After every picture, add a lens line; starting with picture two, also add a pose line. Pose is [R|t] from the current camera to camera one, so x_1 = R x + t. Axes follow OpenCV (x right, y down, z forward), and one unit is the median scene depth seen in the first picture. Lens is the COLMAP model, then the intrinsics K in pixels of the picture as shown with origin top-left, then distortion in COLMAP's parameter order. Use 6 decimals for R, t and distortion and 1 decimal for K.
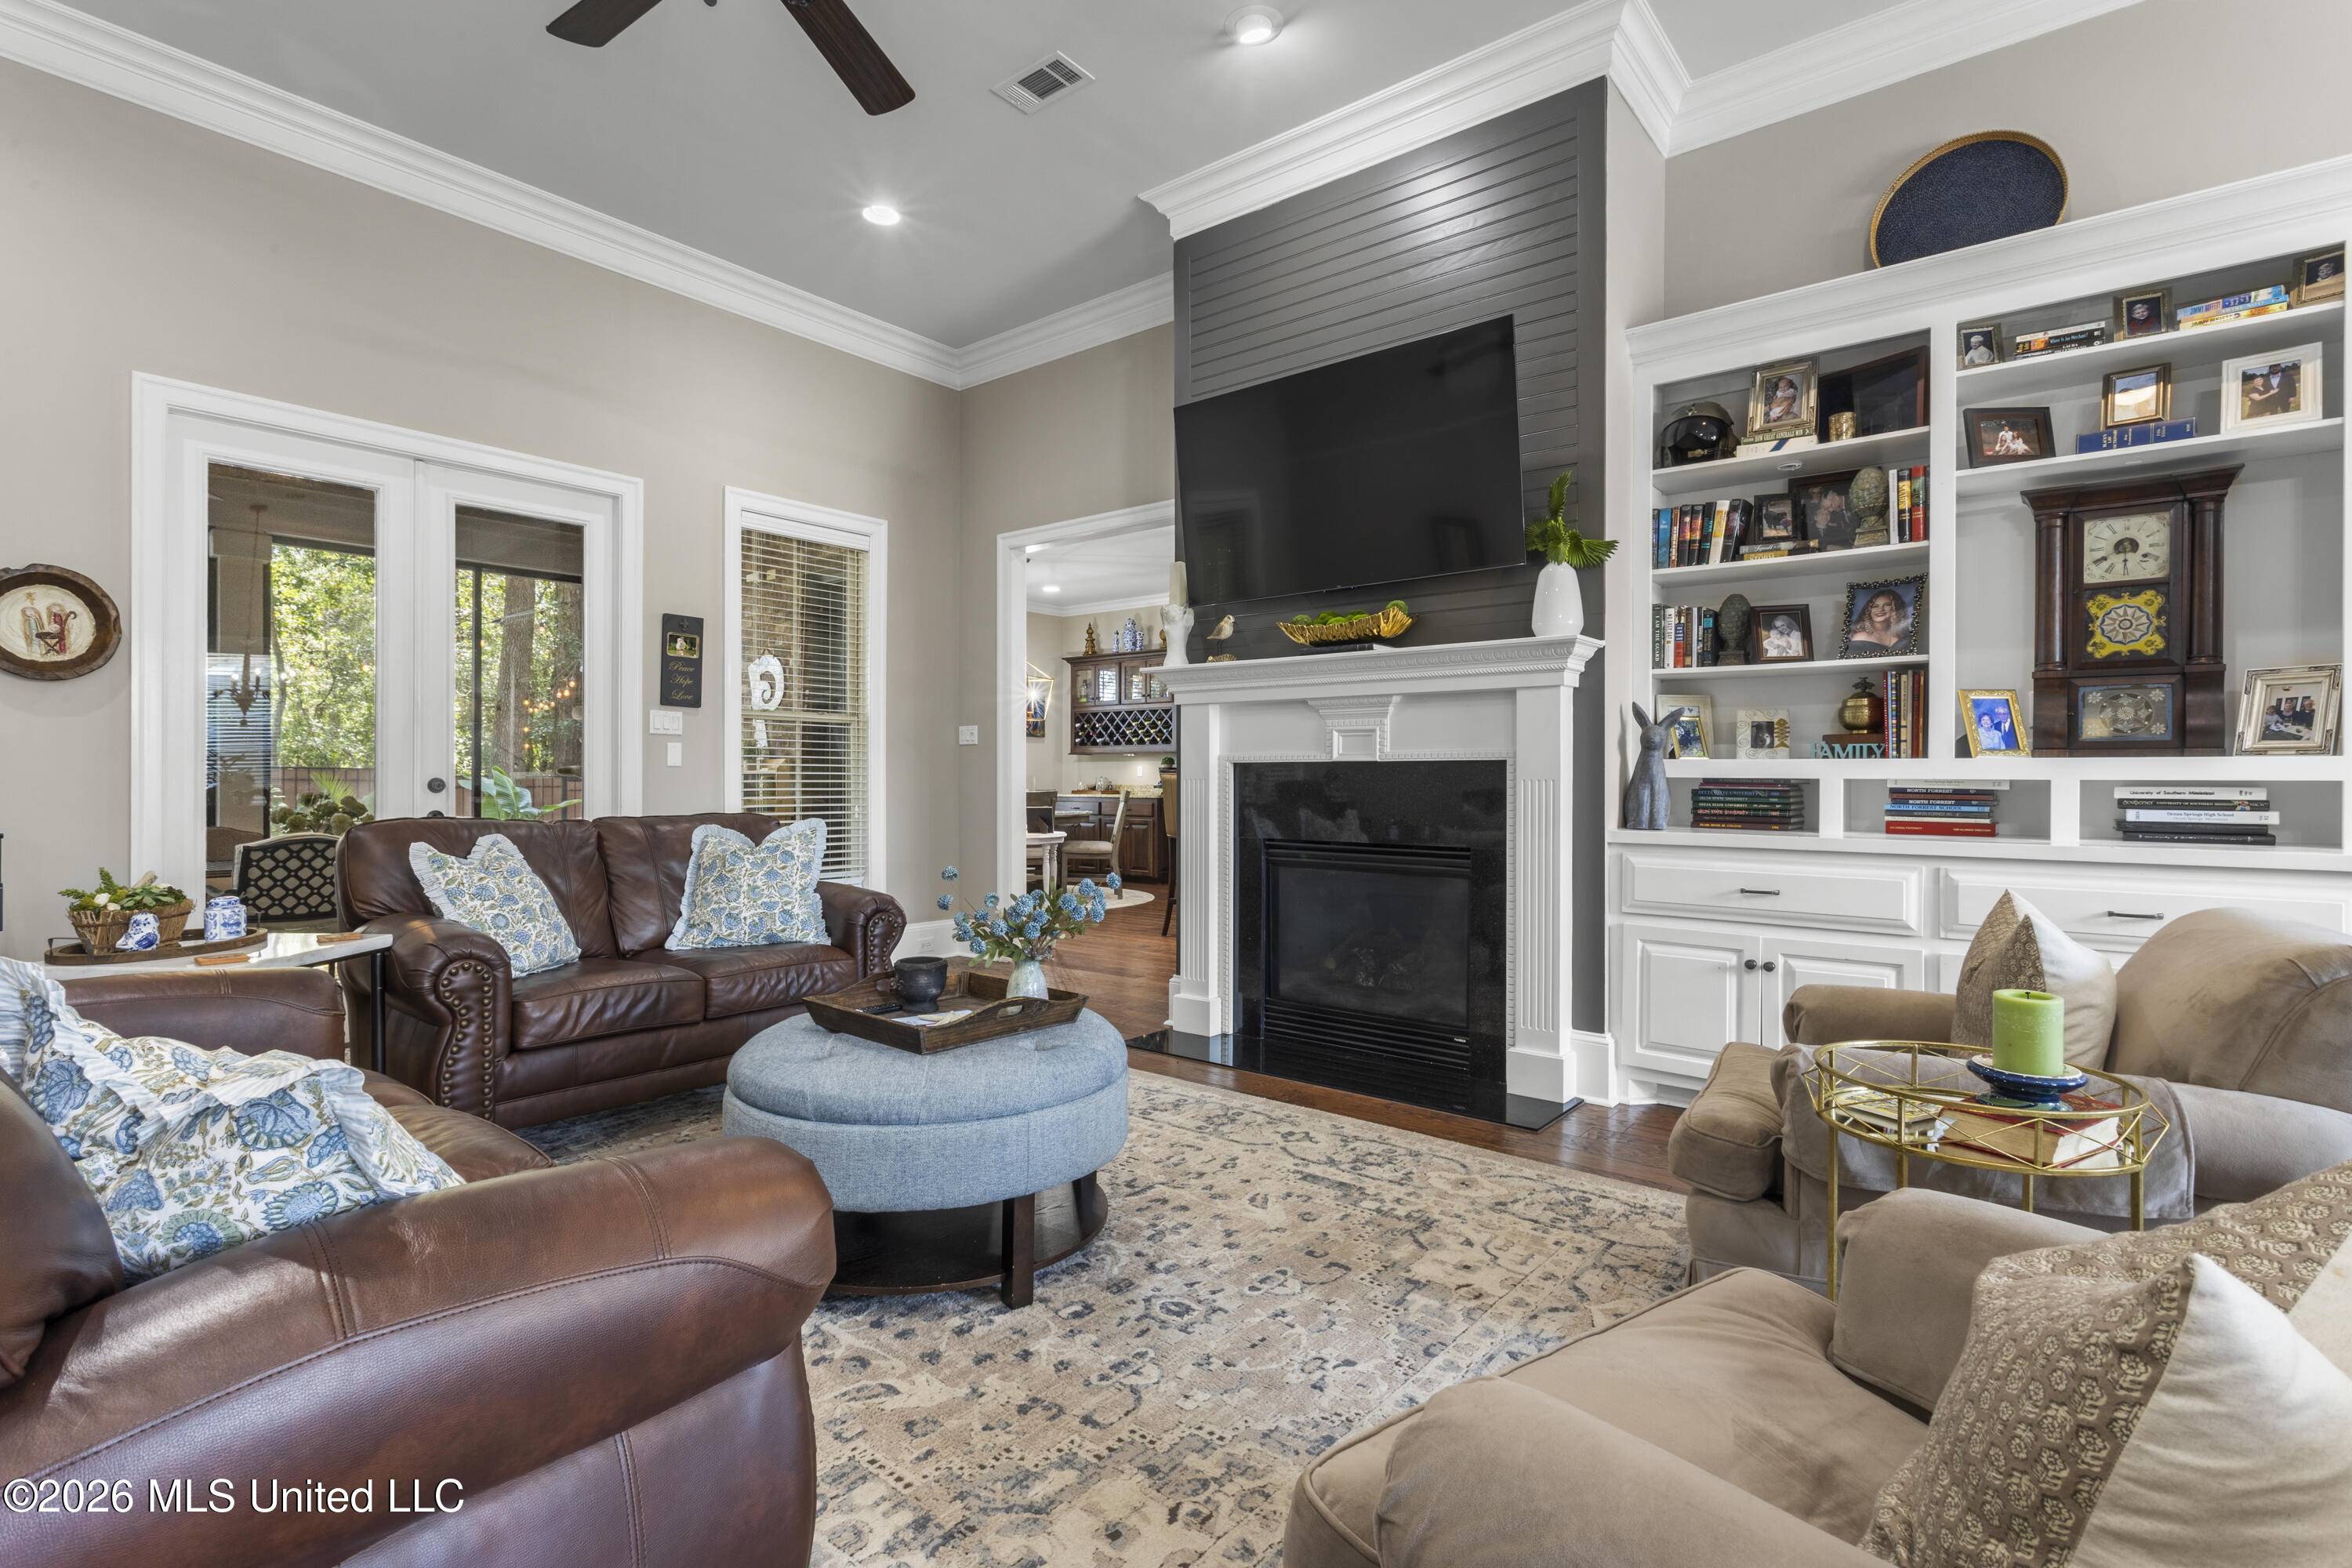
lens RADIAL K [[1106.5, 0, 1173.1], [0, 1106.5, 761.4], [0, 0, 1]] dist [-0.000308, 0.007235]
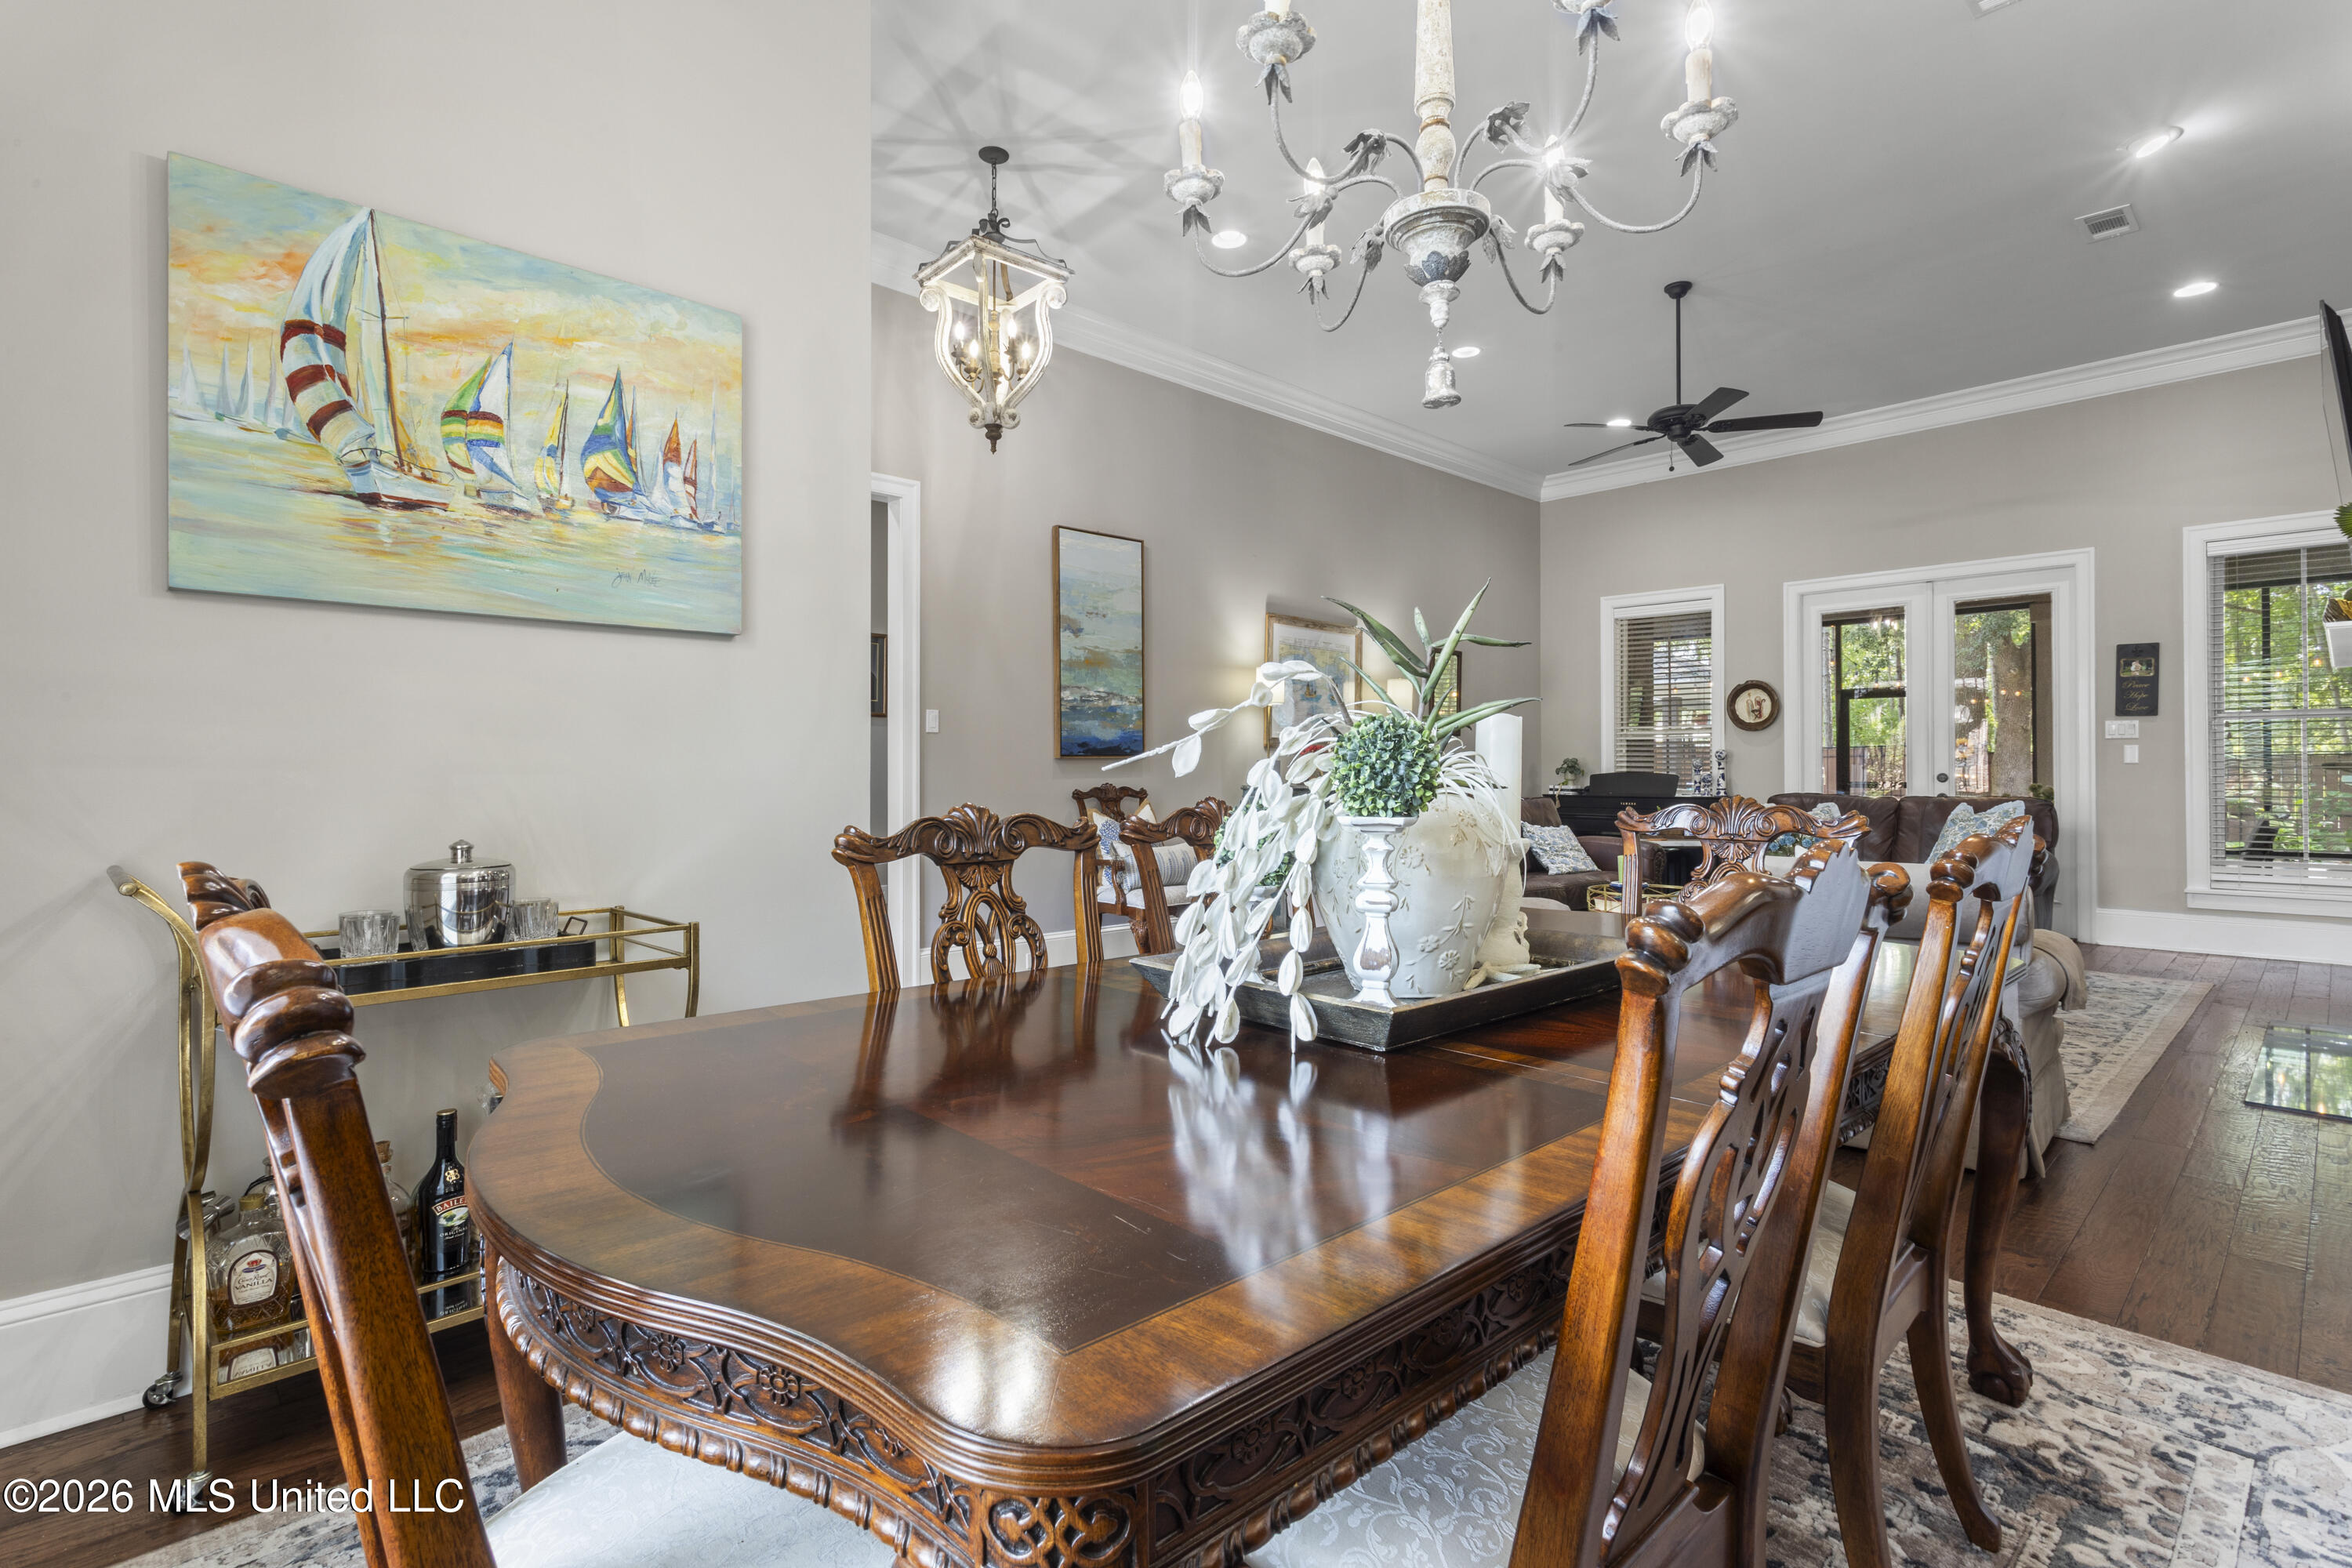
lens RADIAL K [[1106.5, 0, 1173.1], [0, 1106.5, 761.4], [0, 0, 1]] dist [-0.000308, 0.007235]
pose [[-0.139084, -0.007438, -0.990253, 0.979524], [0.018510, 0.999778, -0.010109, -0.005267], [0.990108, -0.019736, -0.138915, 0.086399]]
